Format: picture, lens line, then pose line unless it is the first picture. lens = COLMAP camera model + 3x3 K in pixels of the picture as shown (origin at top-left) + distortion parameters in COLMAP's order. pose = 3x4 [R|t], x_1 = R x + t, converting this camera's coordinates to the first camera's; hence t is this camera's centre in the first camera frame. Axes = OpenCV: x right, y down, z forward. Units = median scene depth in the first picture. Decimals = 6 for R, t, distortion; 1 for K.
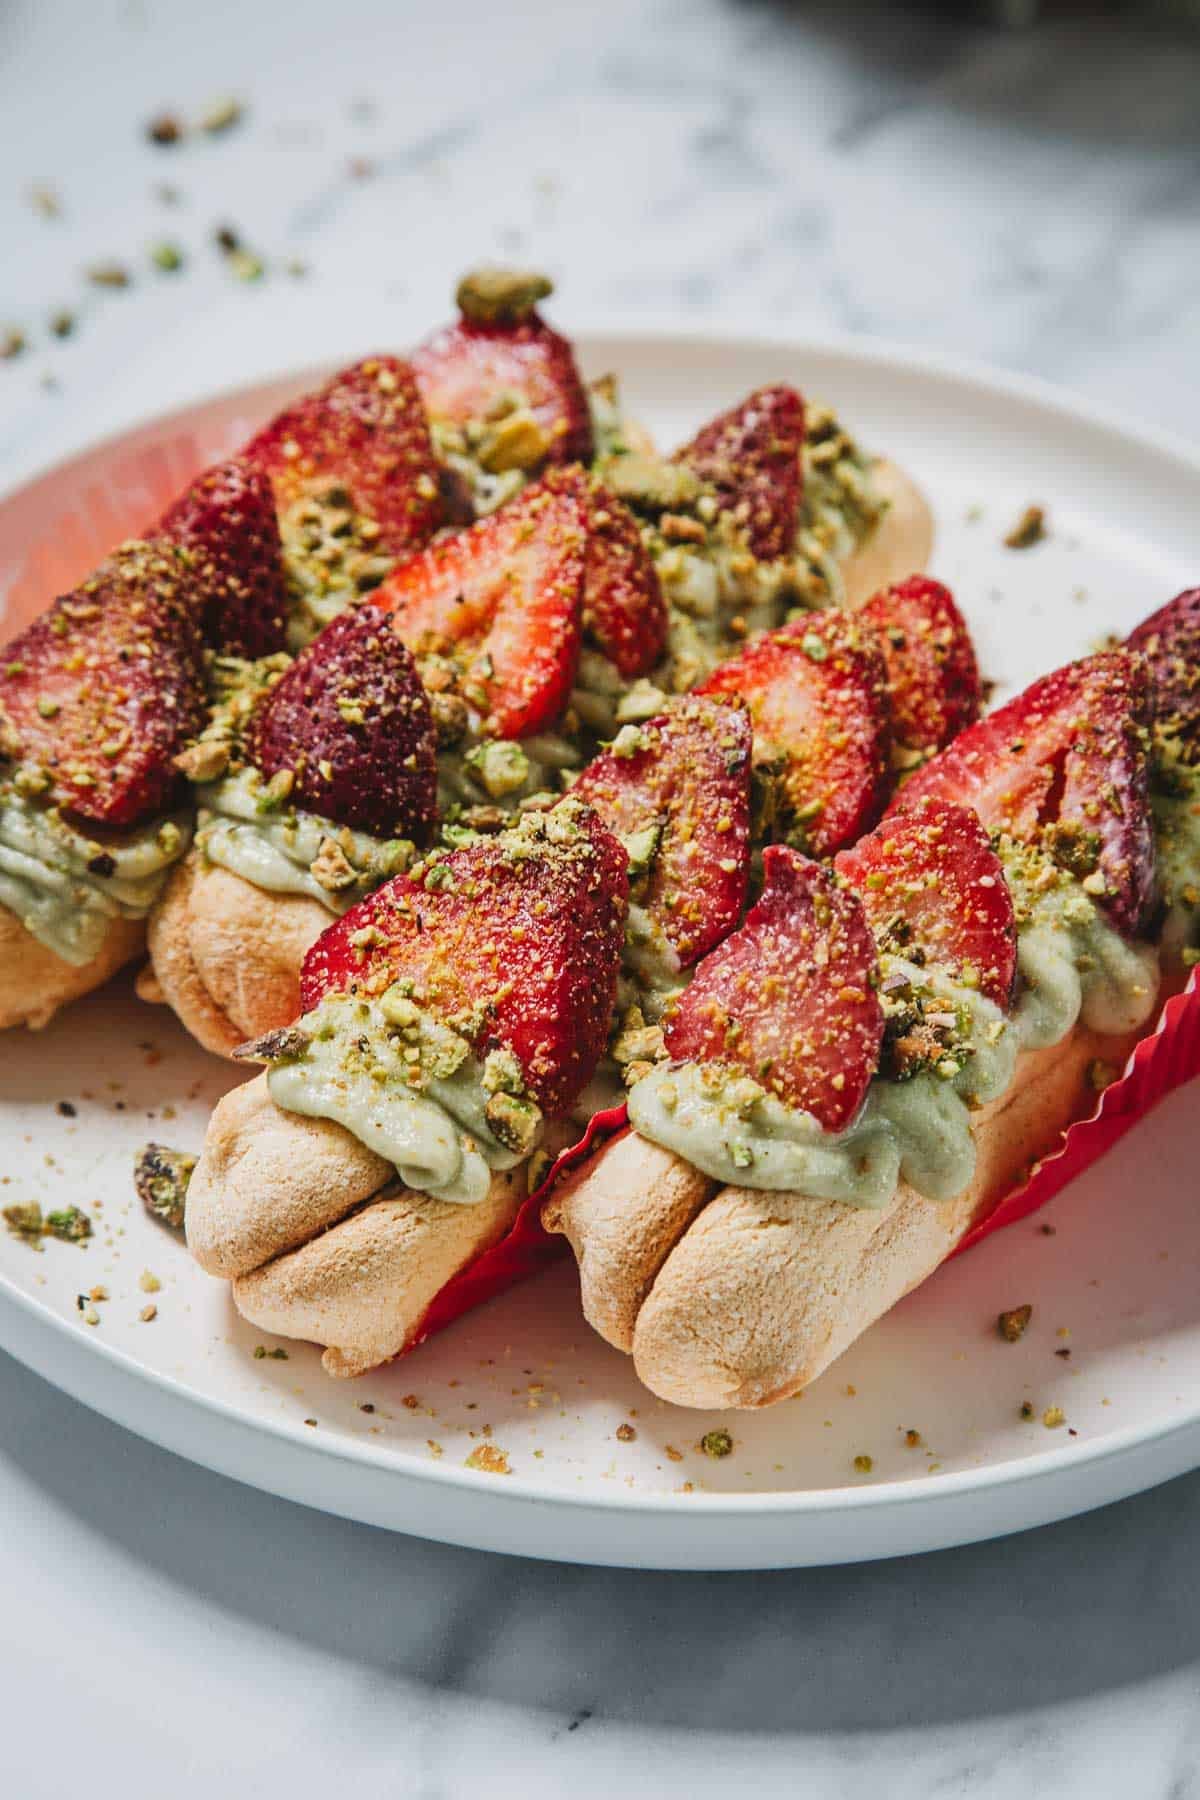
lens RADIAL K [[4364.3, 0, 583.8], [0, 4364.3, 879.5], [0, 0, 1]] dist [0.302831, 0.000000]
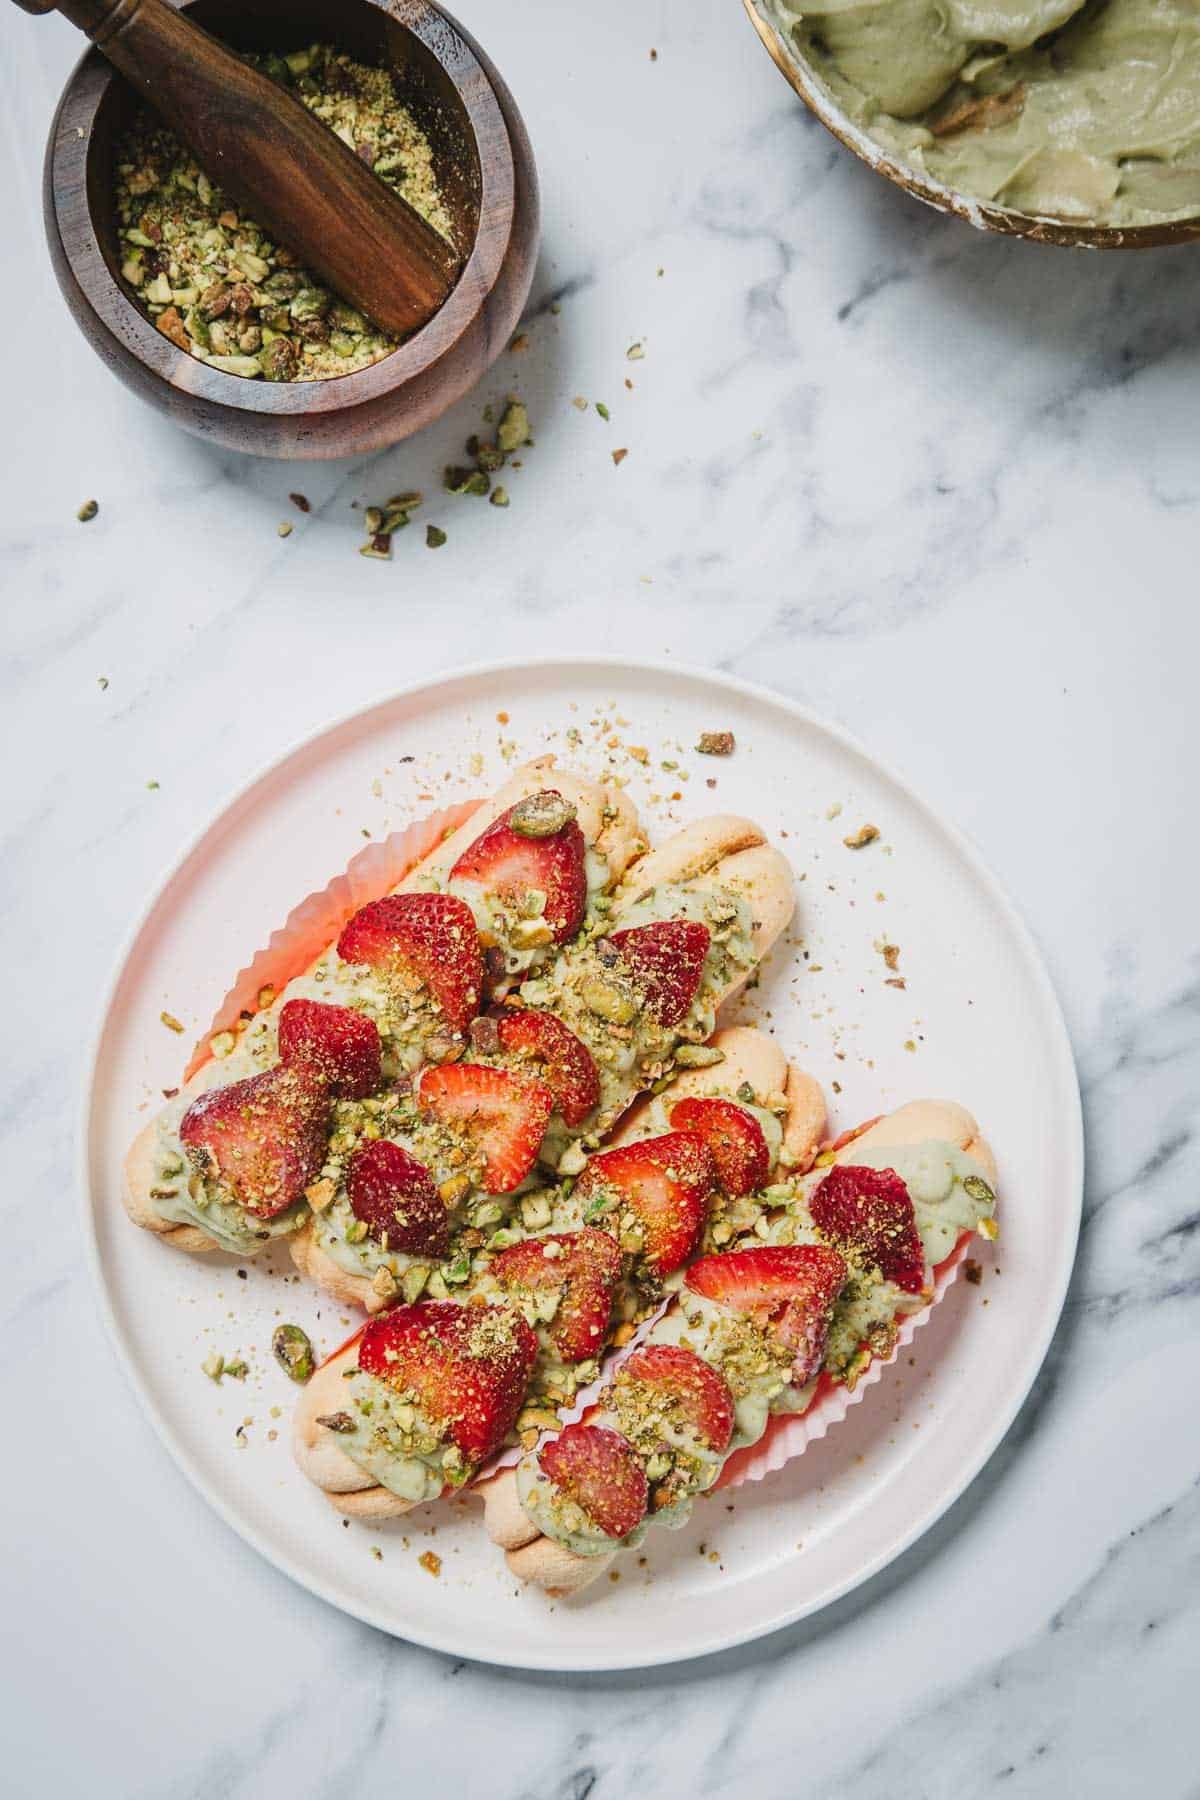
lens RADIAL K [[2891.6, 0, 600.0], [0, 2891.6, 852.3], [0, 0, 1]] dist [0.096894, 0.000000]
pose [[0.988517, 0.149714, 0.020493, -0.020250], [-0.117786, 0.678452, 0.725141, -1.044760], [0.094660, -0.719228, 0.688295, 0.308936]]
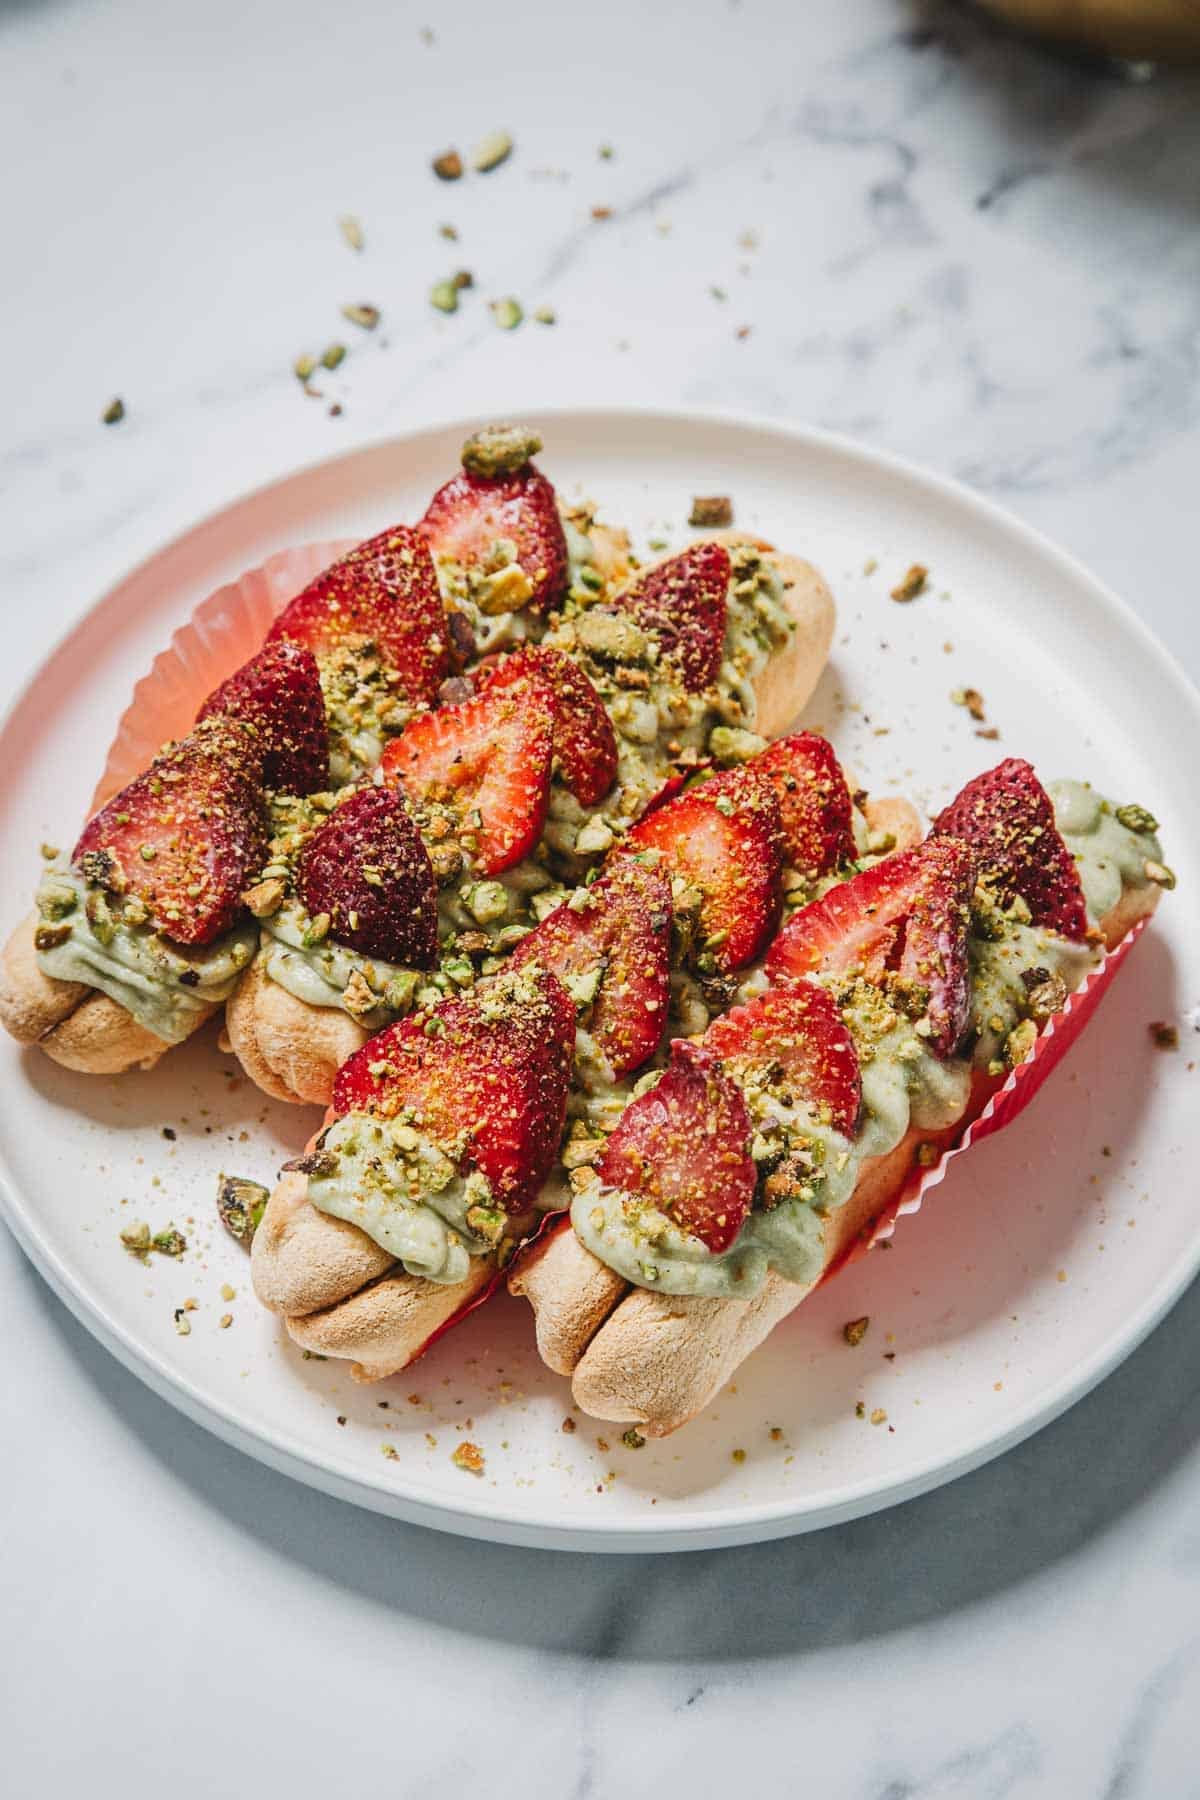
lens RADIAL K [[3461.6, 0, 591.4], [0, 3461.6, 864.9], [0, 0, 1]] dist [0.144109, 0.000000]
pose [[0.999633, 0.012800, -0.023887, 0.040071], [-0.006587, 0.969754, 0.243997, -0.309895], [0.026288, -0.243750, 0.969482, -0.021872]]
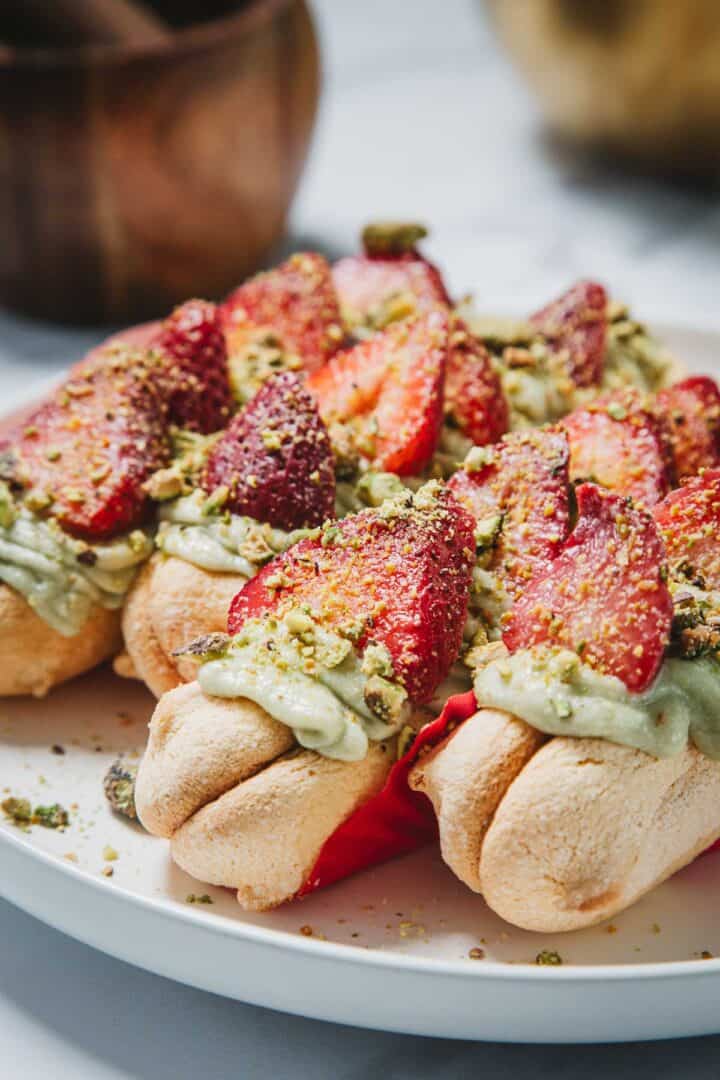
lens RADIAL K [[2542.1, 0, 350.7], [0, 2542.1, 529.6], [0, 0, 1]] dist [0.272037, 0.000000]
pose [[0.998231, -0.009807, -0.058637, 0.017655], [-0.003636, 0.974385, -0.224859, 0.170846], [0.059340, 0.224674, 0.972625, 0.251083]]
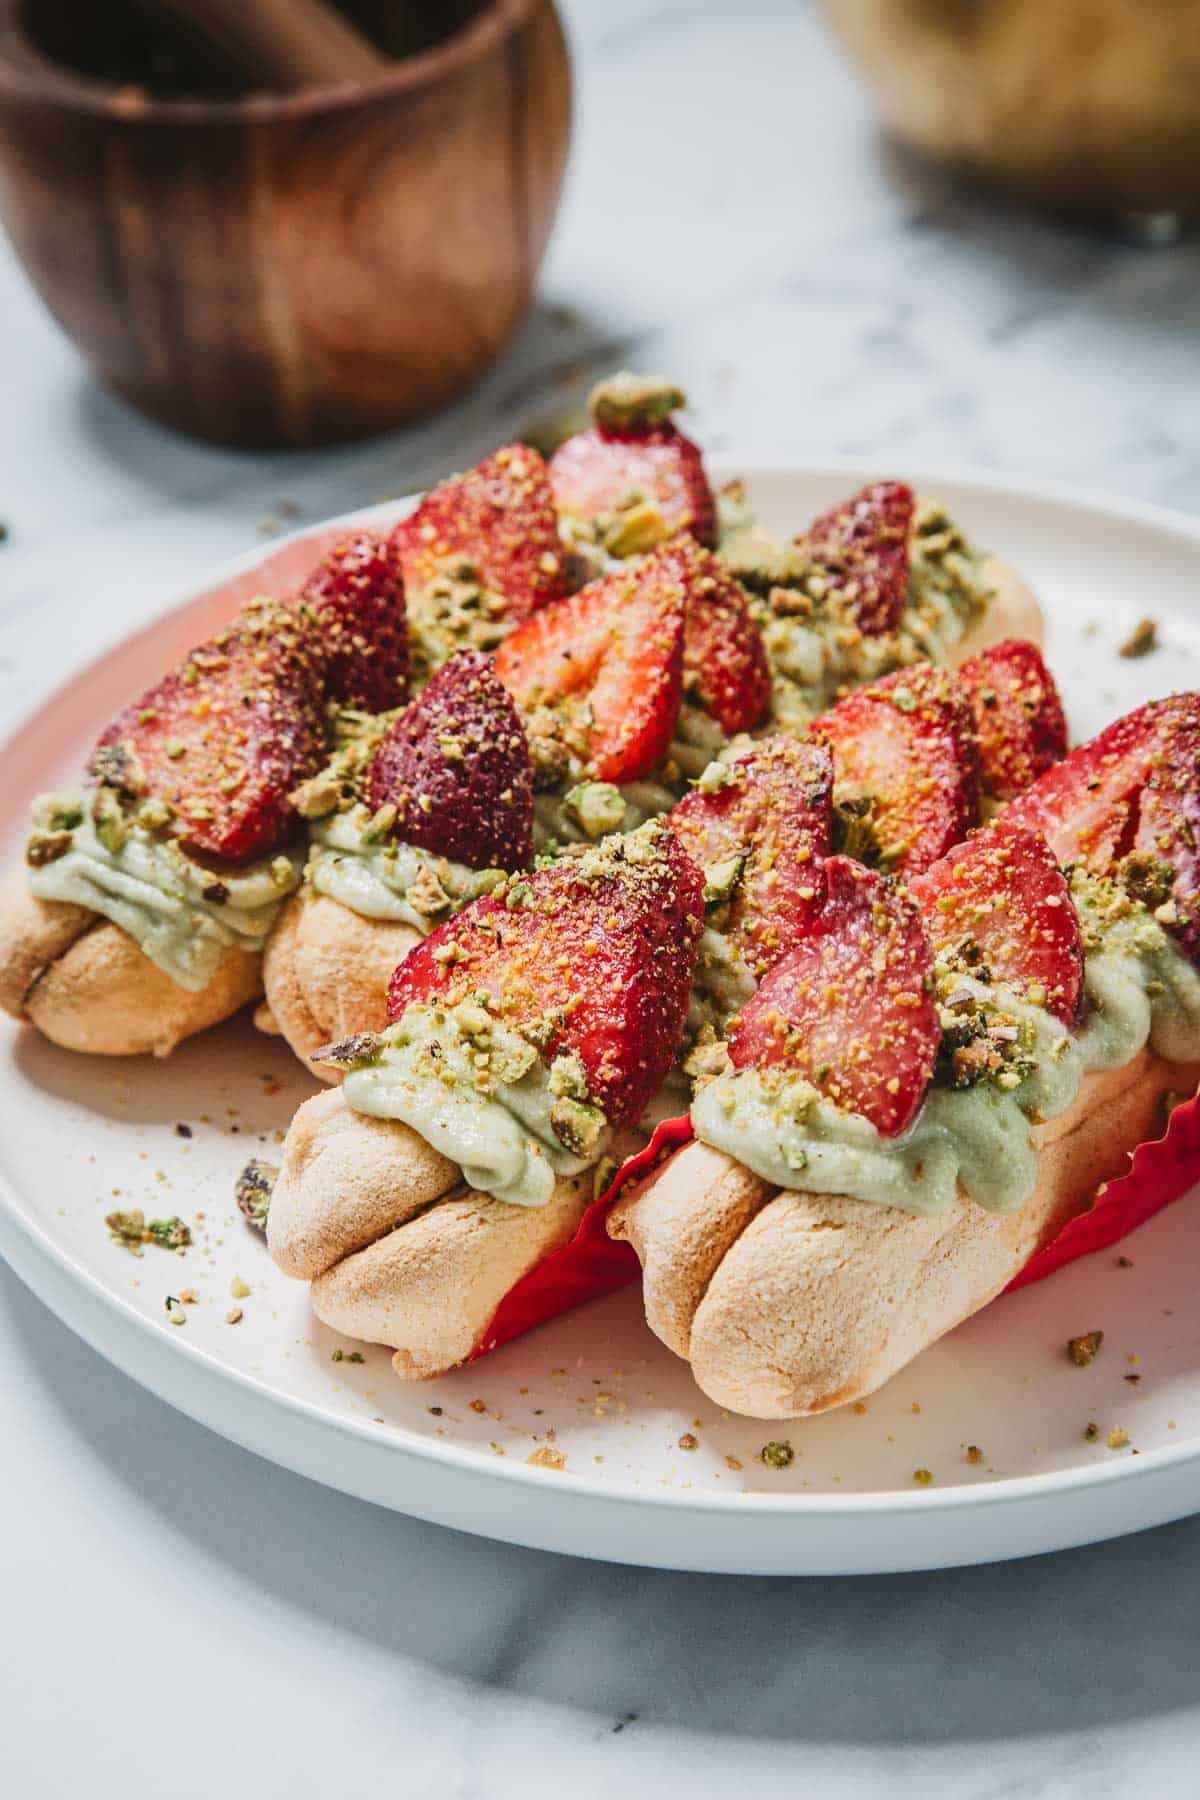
lens RADIAL K [[3461.6, 0, 577.9], [0, 3461.6, 862.0], [0, 0, 1]] dist [0.144109, 0.000000]
pose [[0.994851, 0.009256, -0.100923, 0.062989], [-0.018238, 0.995914, -0.088442, 0.063670], [0.099692, 0.089827, 0.990955, 0.190335]]
